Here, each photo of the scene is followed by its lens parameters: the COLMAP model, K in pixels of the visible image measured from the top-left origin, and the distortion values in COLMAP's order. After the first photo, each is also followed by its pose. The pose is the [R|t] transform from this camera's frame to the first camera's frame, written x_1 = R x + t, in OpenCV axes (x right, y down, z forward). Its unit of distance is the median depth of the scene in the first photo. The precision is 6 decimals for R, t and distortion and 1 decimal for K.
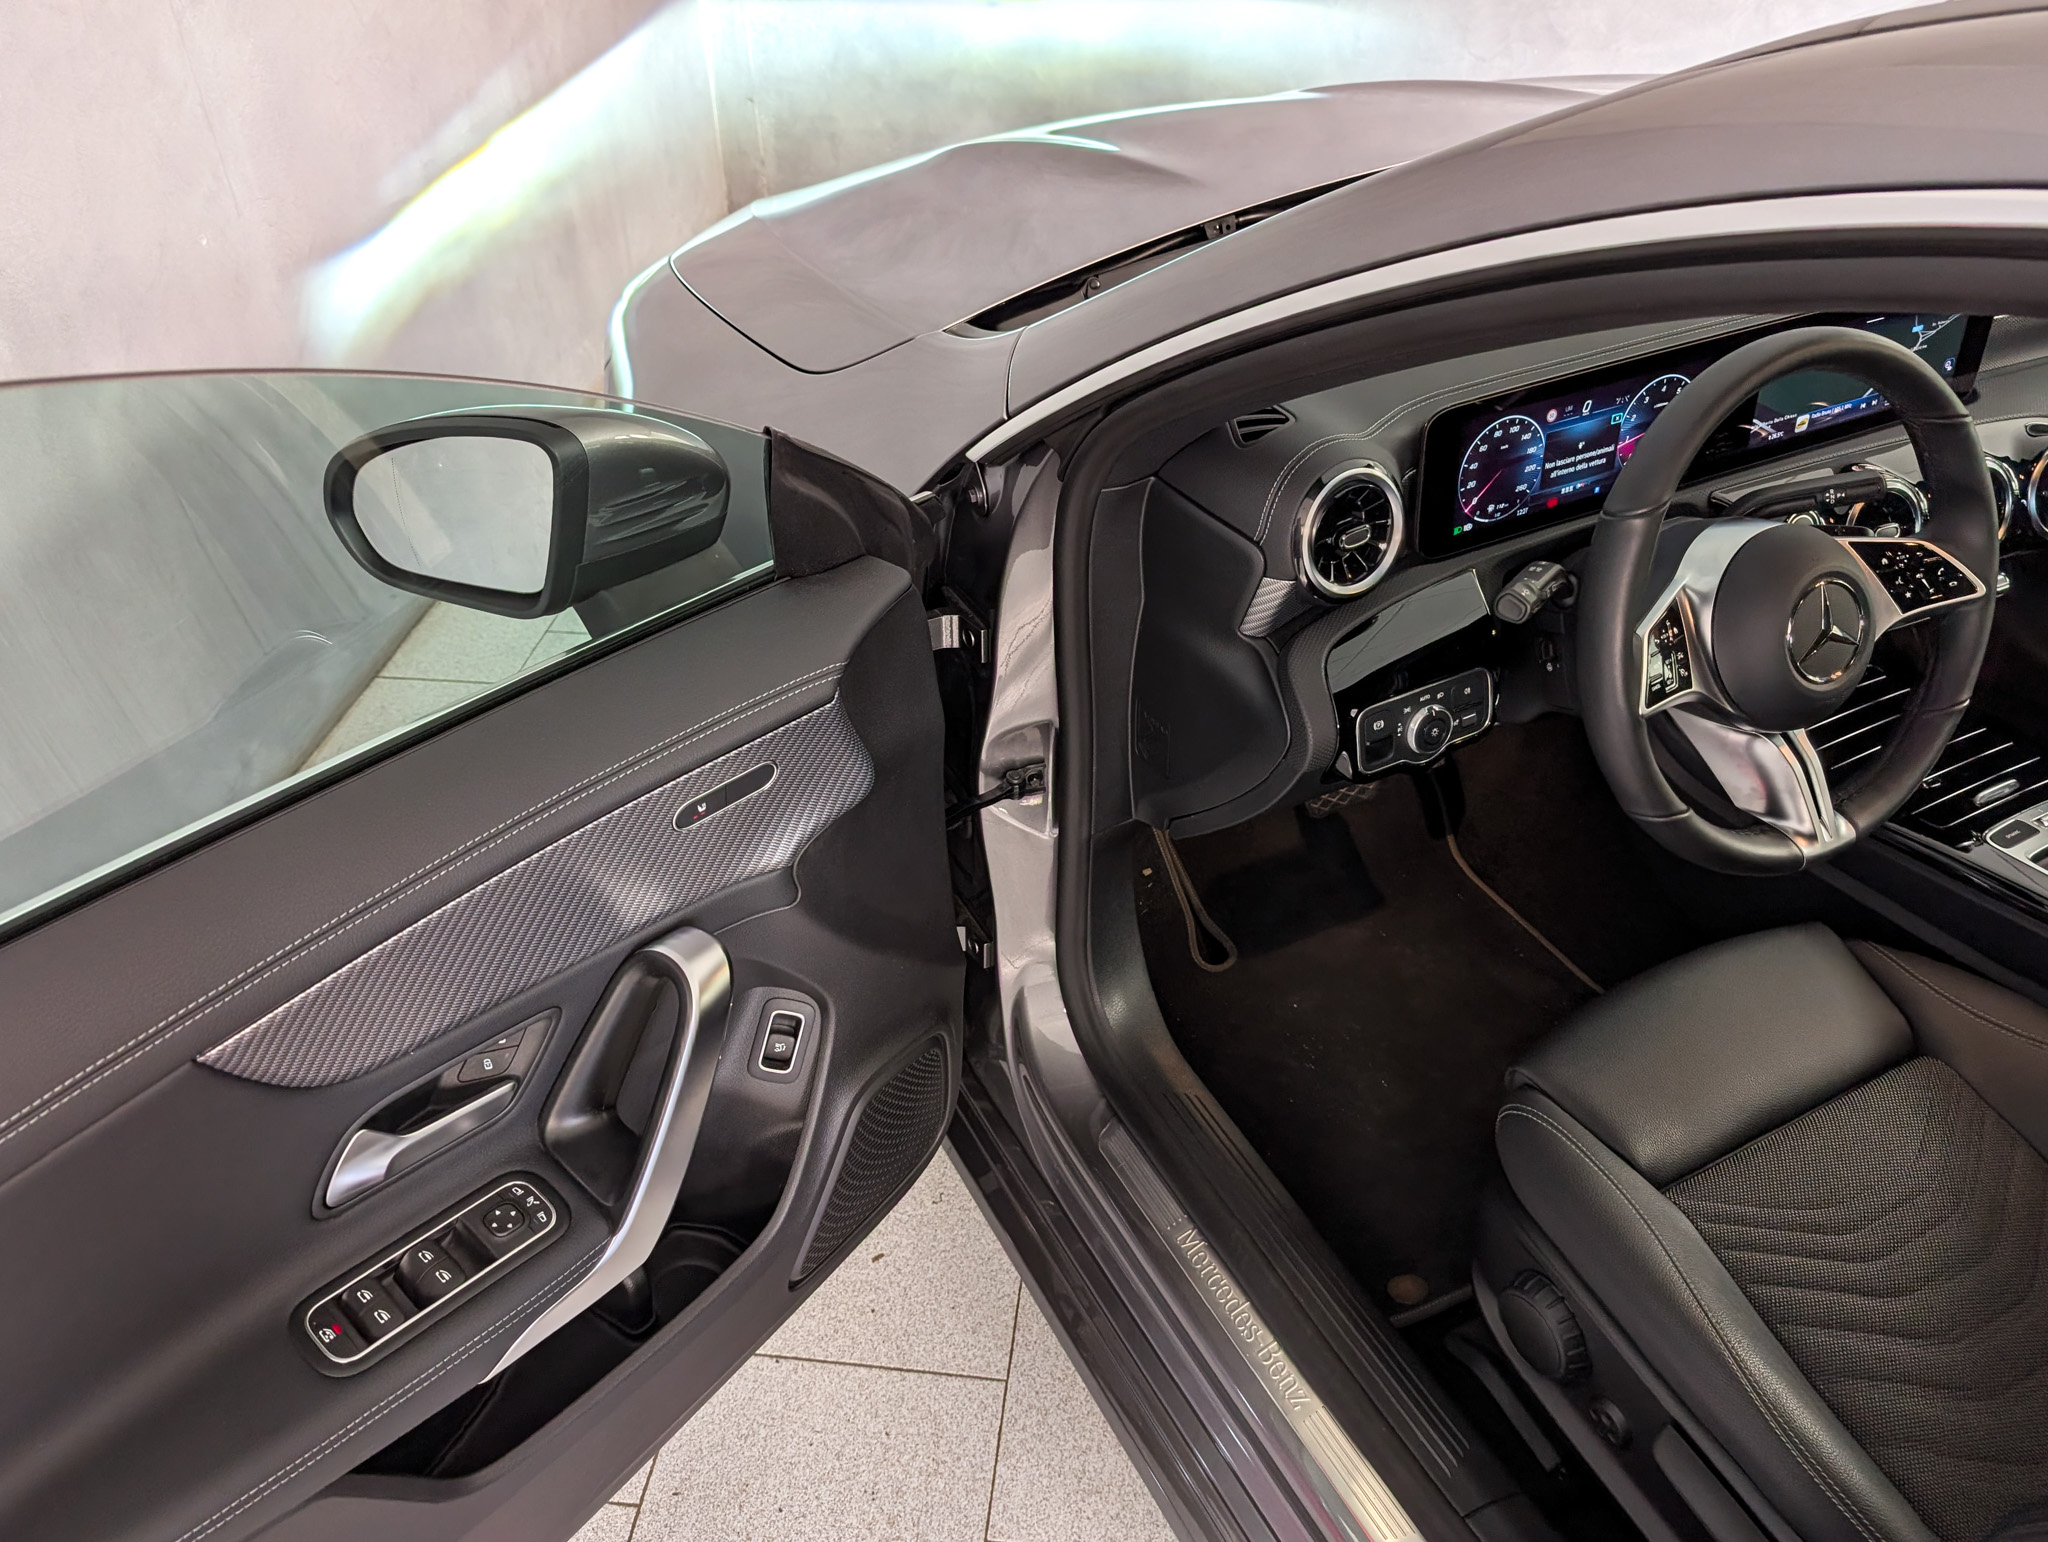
lens RADIAL K [[1646.6, 0, 1024.0], [0, 1646.6, 771.0], [0, 0, 1]] dist [0.004205, -0.000733]
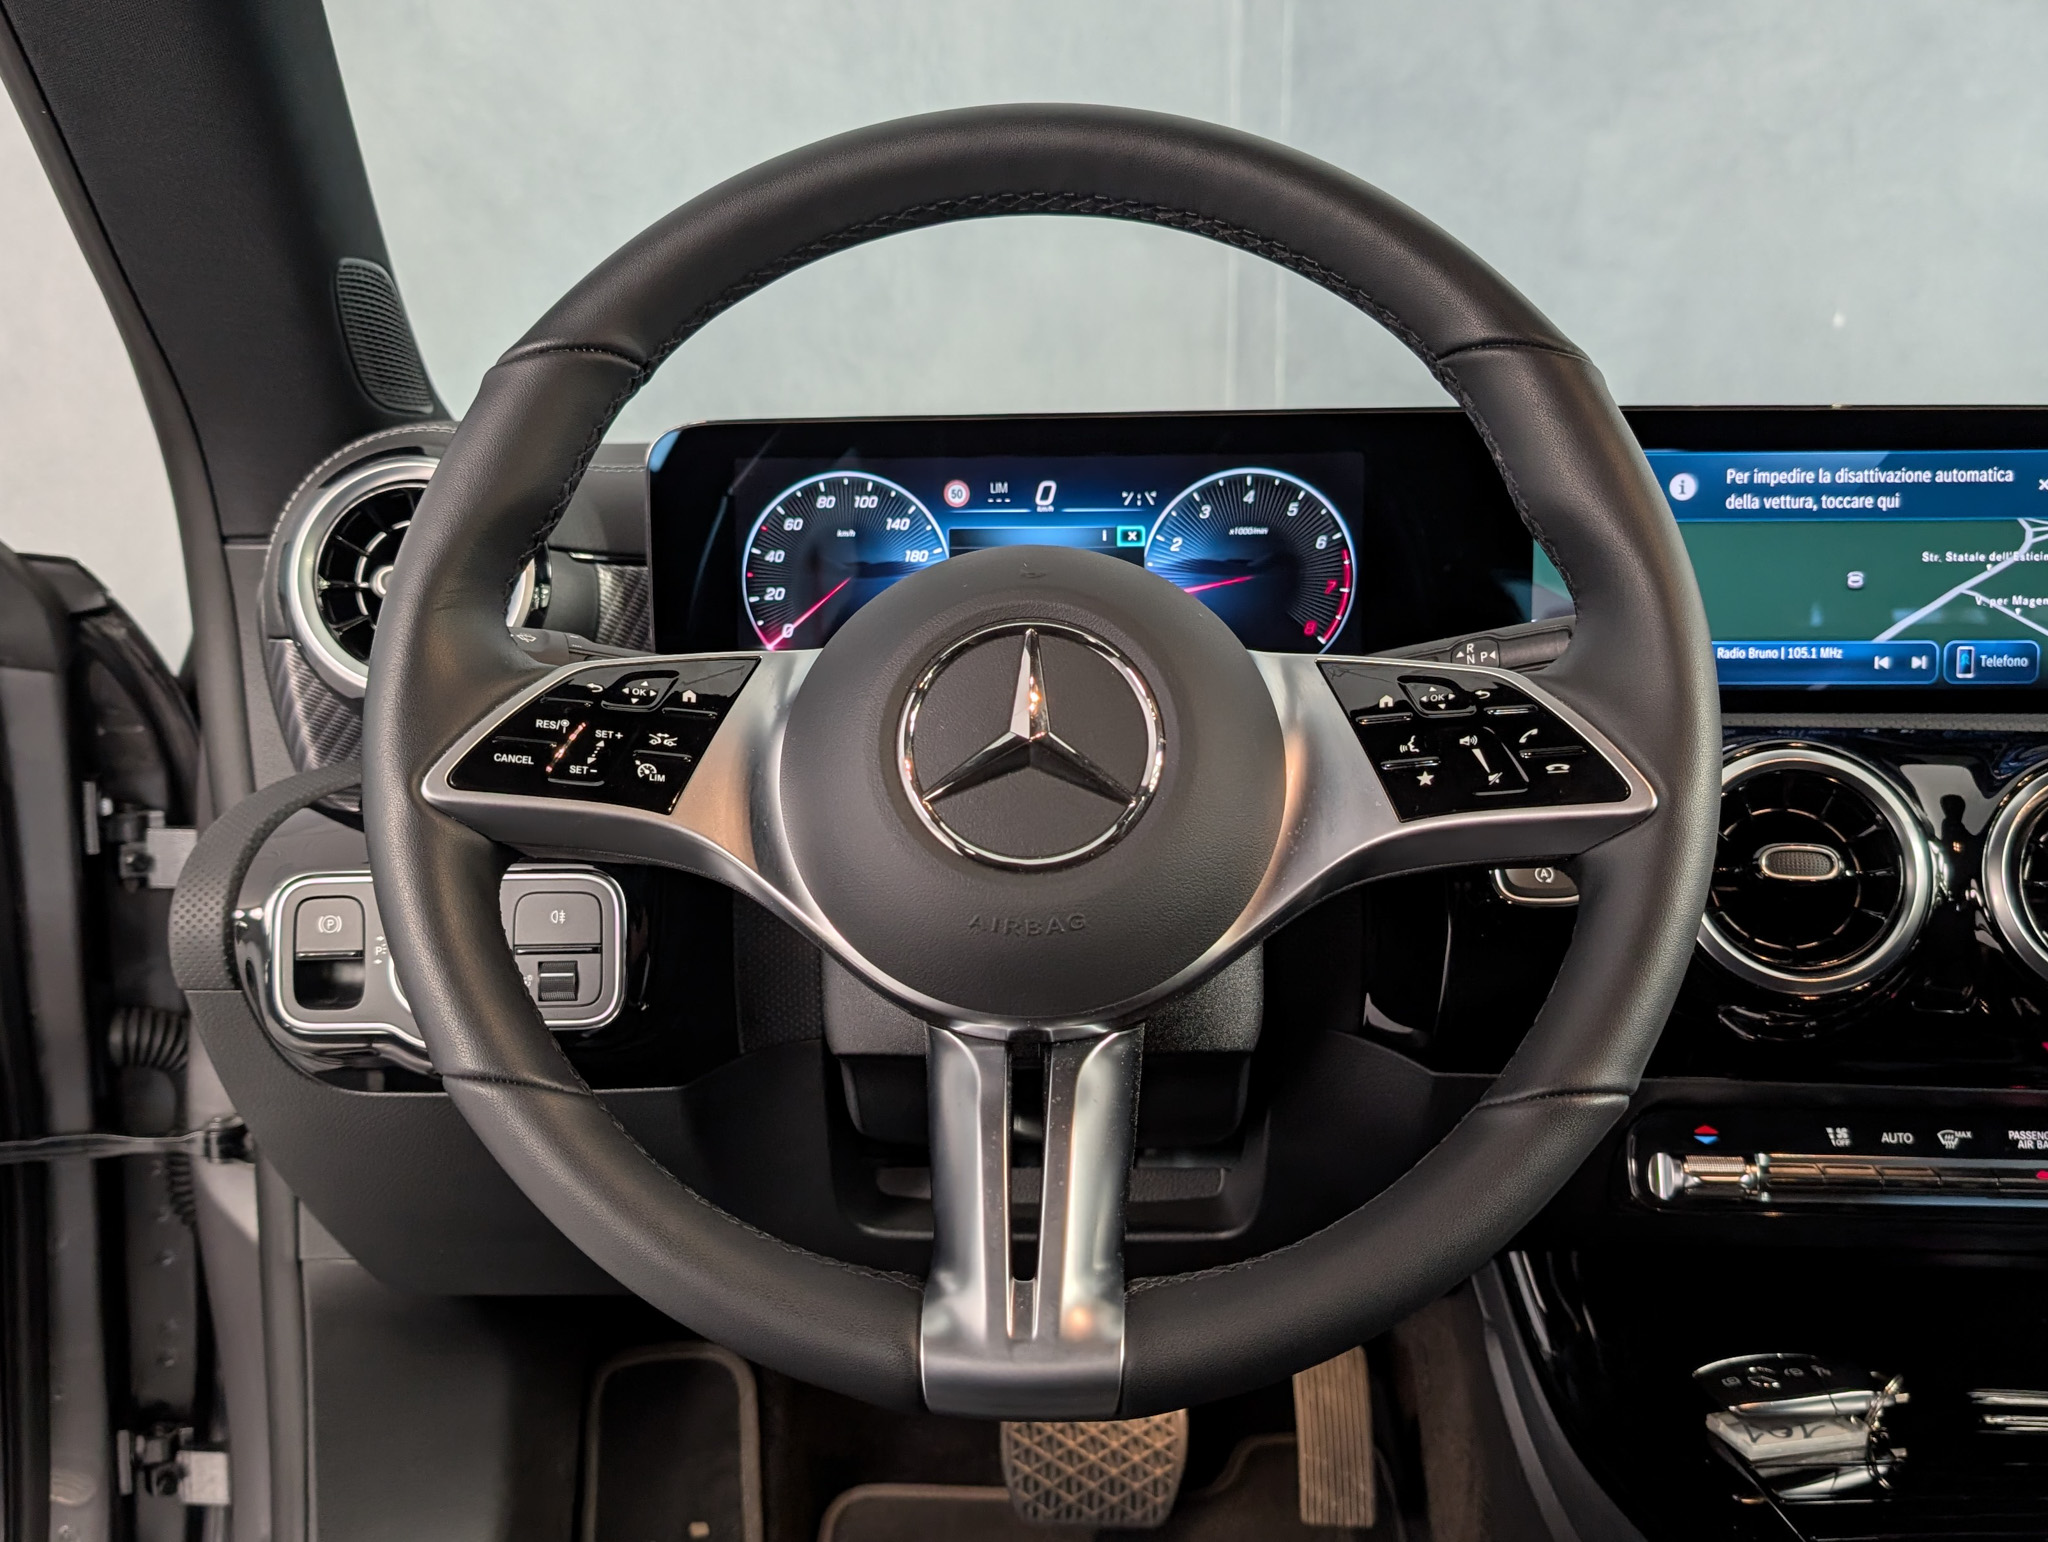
lens RADIAL K [[1878.9, 0, 1024.0], [0, 1878.9, 771.0], [0, 0, 1]] dist [0.118568, -0.273634]
pose [[0.869546, 0.077588, -0.487720, 0.645430], [-0.297803, 0.870200, -0.392511, 0.088312], [0.393959, 0.486551, 0.779785, 0.597643]]
